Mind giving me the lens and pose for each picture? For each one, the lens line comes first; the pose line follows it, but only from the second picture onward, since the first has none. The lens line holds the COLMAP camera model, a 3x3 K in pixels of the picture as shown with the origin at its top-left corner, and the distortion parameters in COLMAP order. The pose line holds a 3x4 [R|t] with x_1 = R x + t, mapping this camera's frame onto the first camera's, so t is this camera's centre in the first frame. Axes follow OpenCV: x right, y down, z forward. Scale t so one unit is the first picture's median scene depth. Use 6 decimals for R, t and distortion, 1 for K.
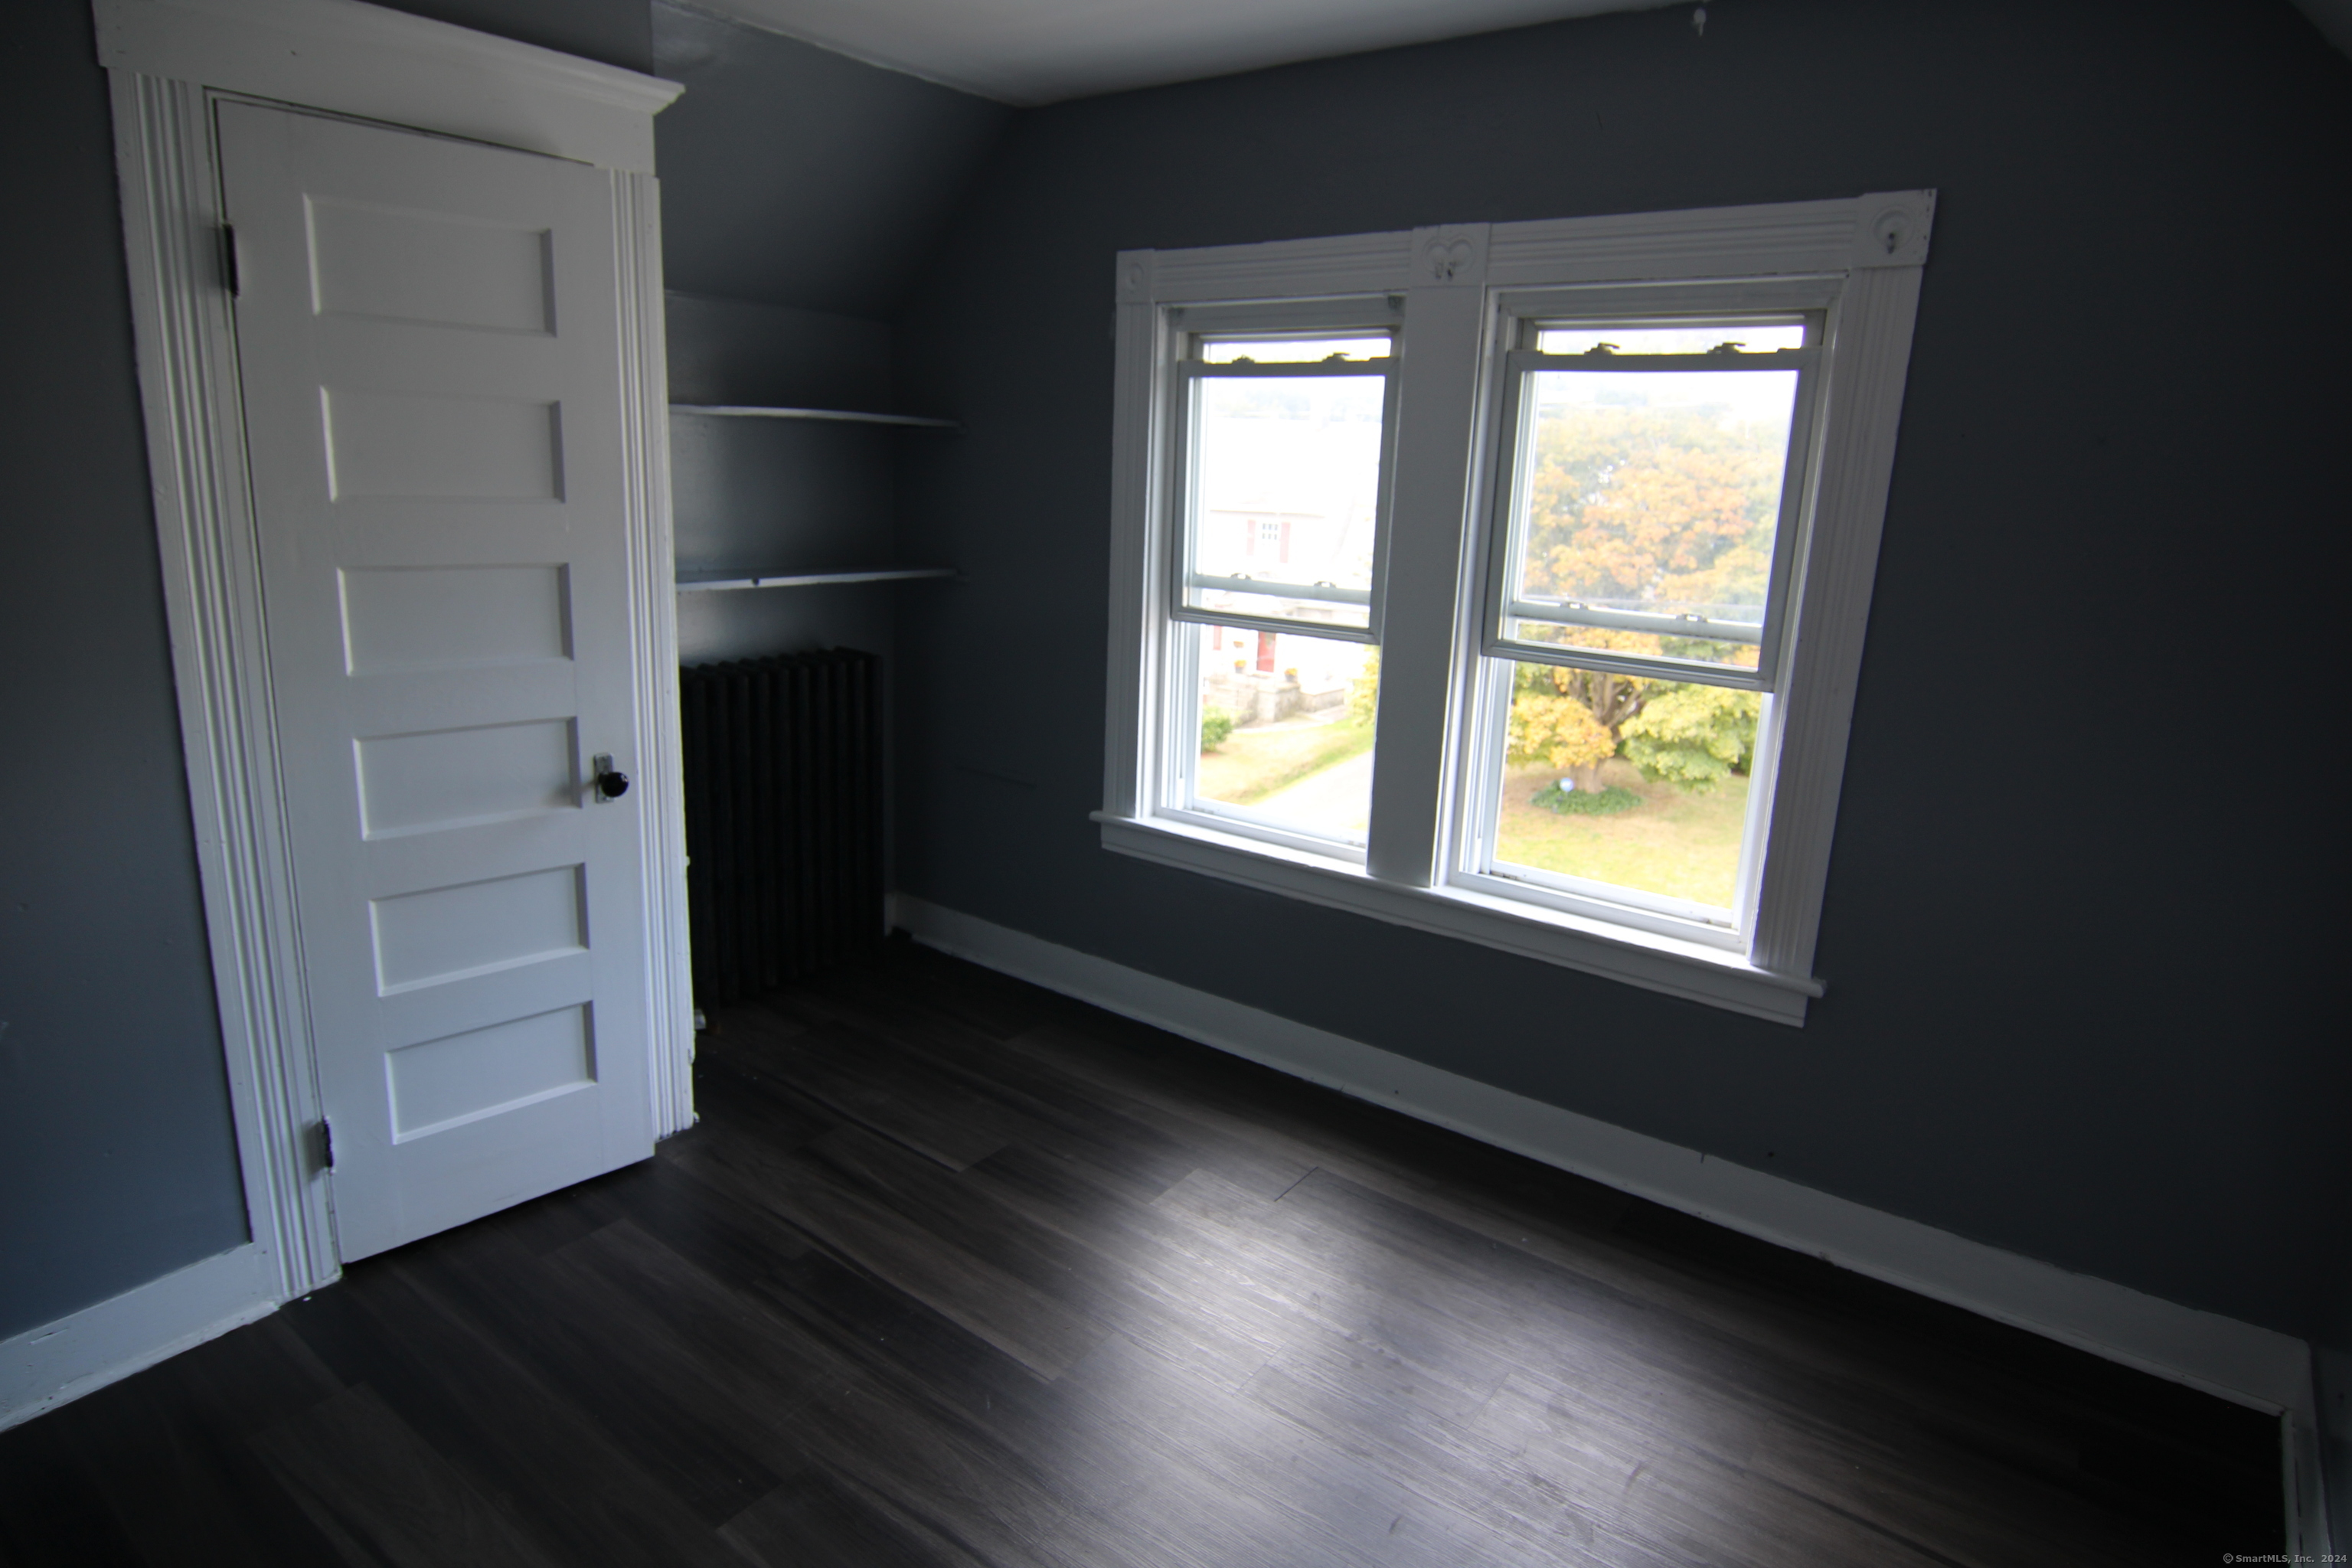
lens RADIAL K [[1320.0, 0, 1171.1], [0, 1320.0, 769.5], [0, 0, 1]] dist [-0.006698, -0.009633]
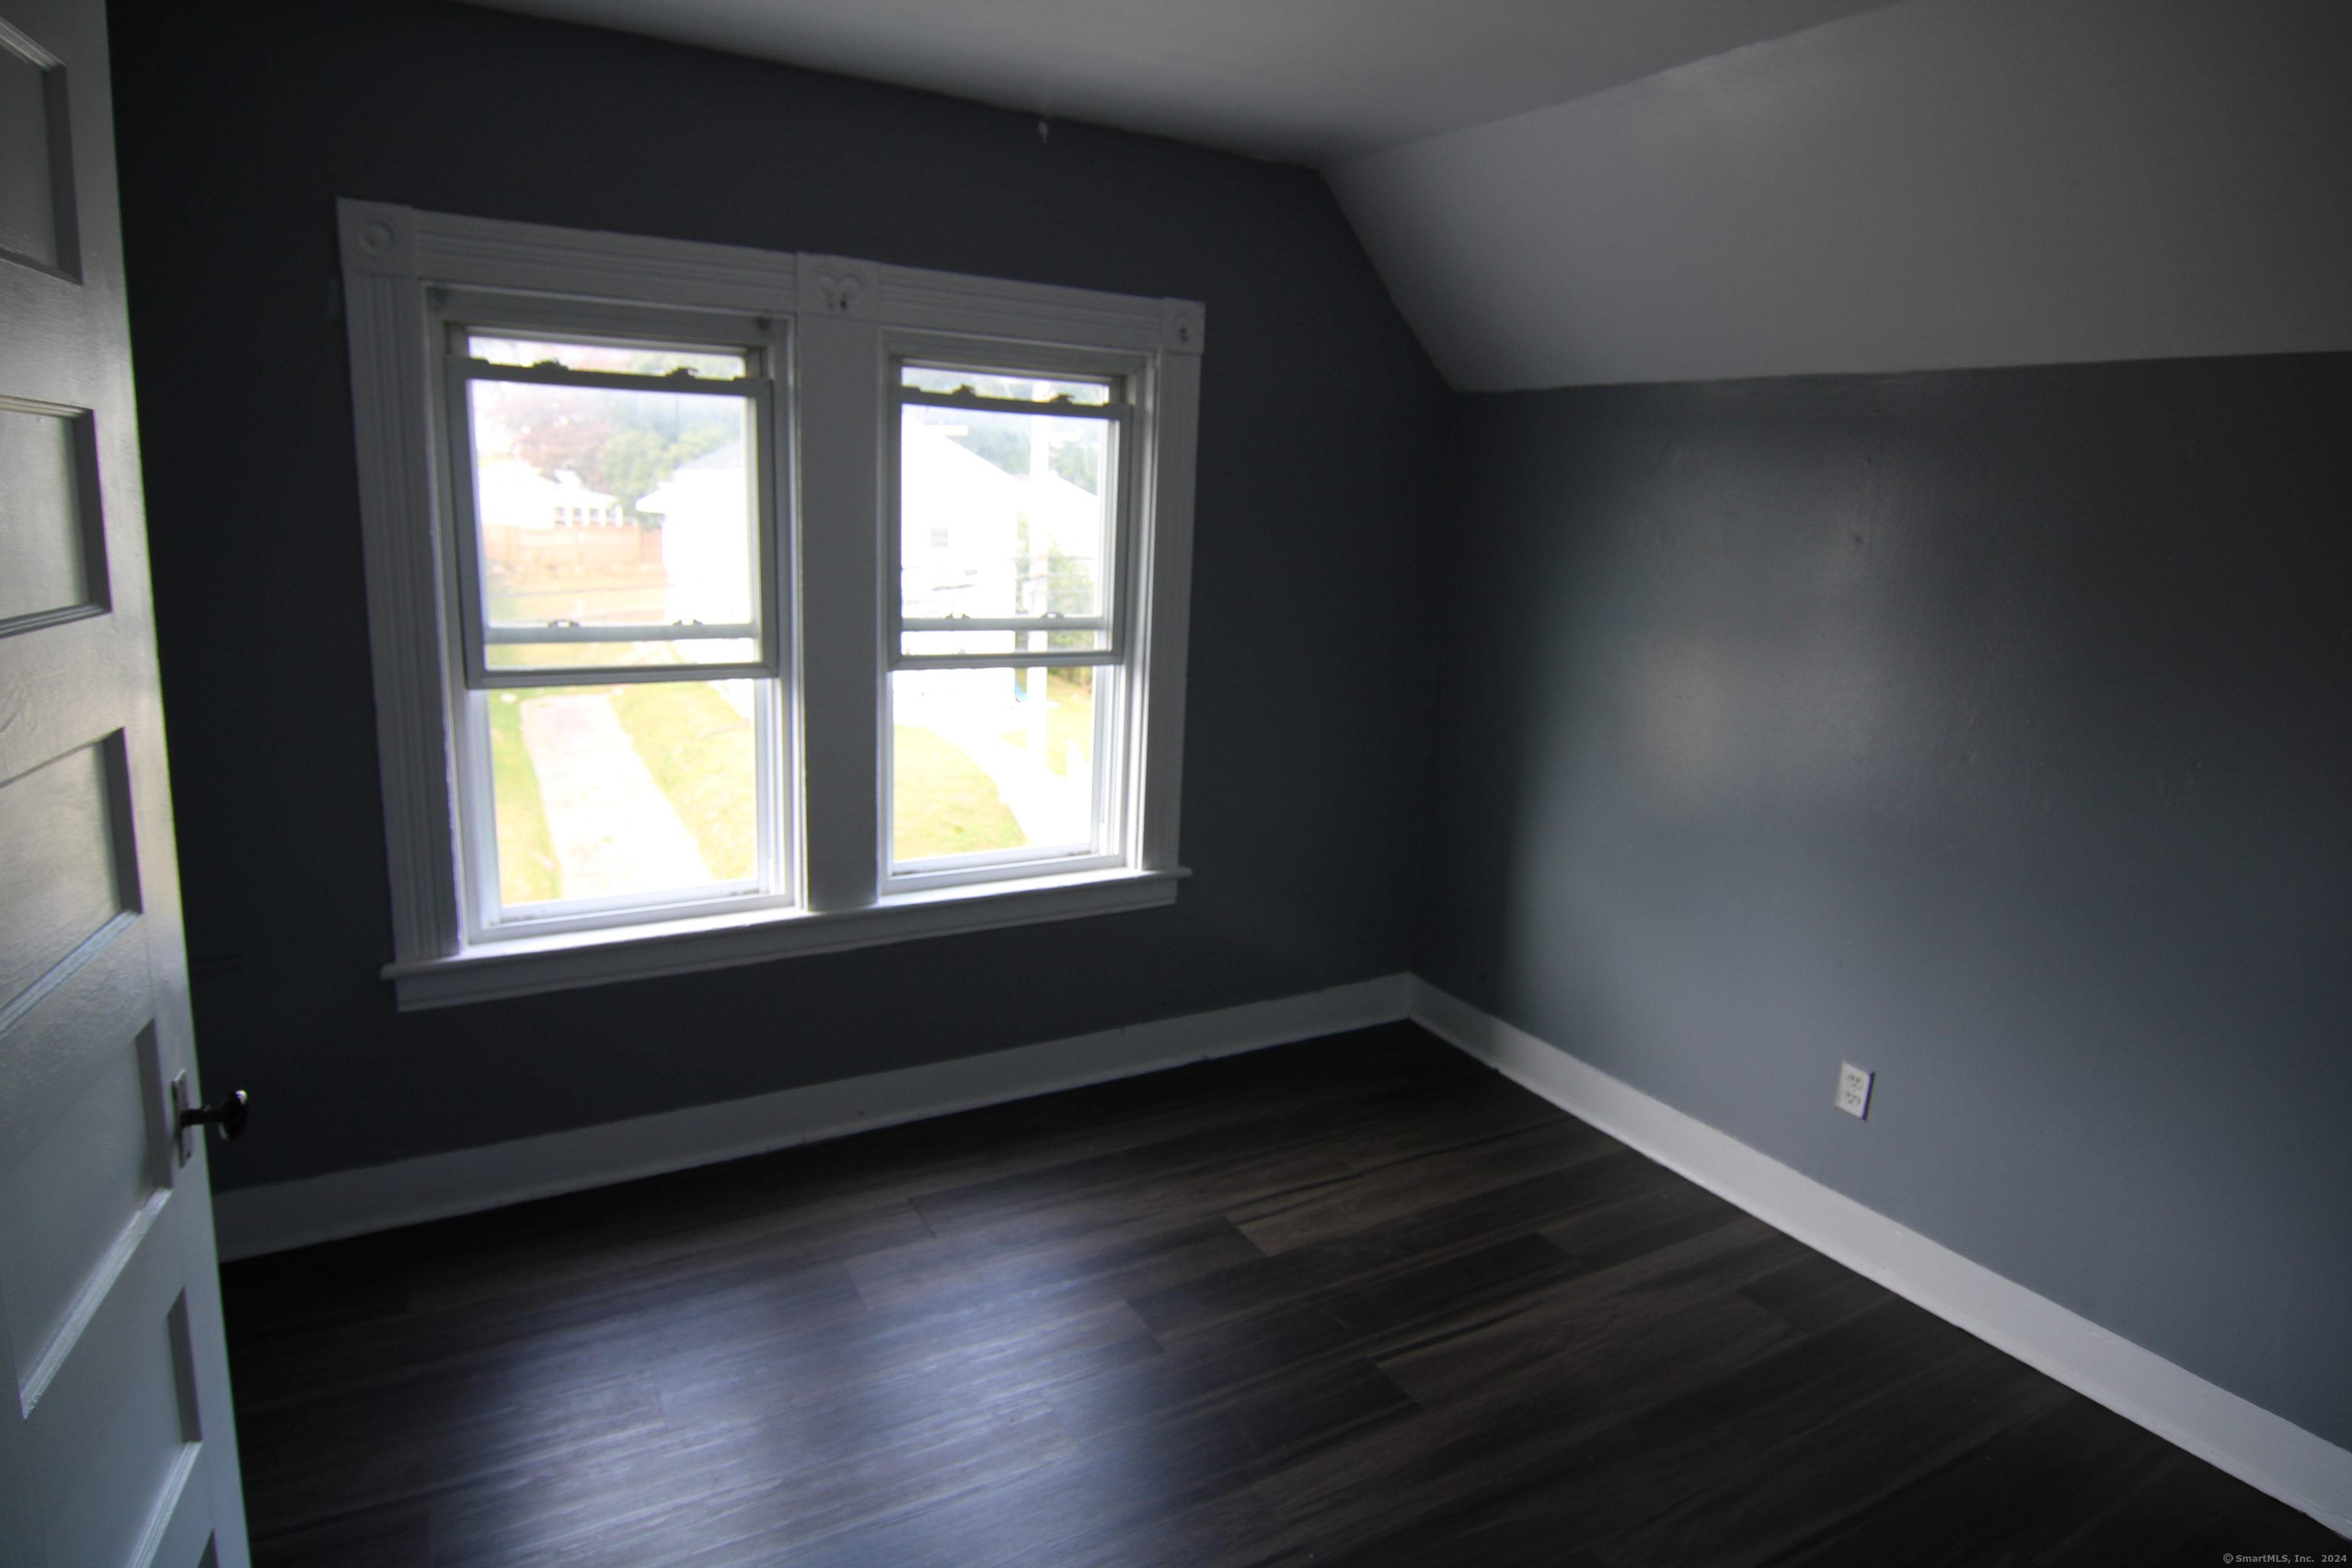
lens RADIAL K [[1320.0, 0, 1174.7], [0, 1320.0, 769.9], [0, 0, 1]] dist [-0.006698, -0.009633]
pose [[0.394967, -0.203564, 0.895859, -0.615533], [0.190074, 0.972150, 0.137099, -0.108062], [-0.898817, 0.116130, 0.422660, 0.349242]]
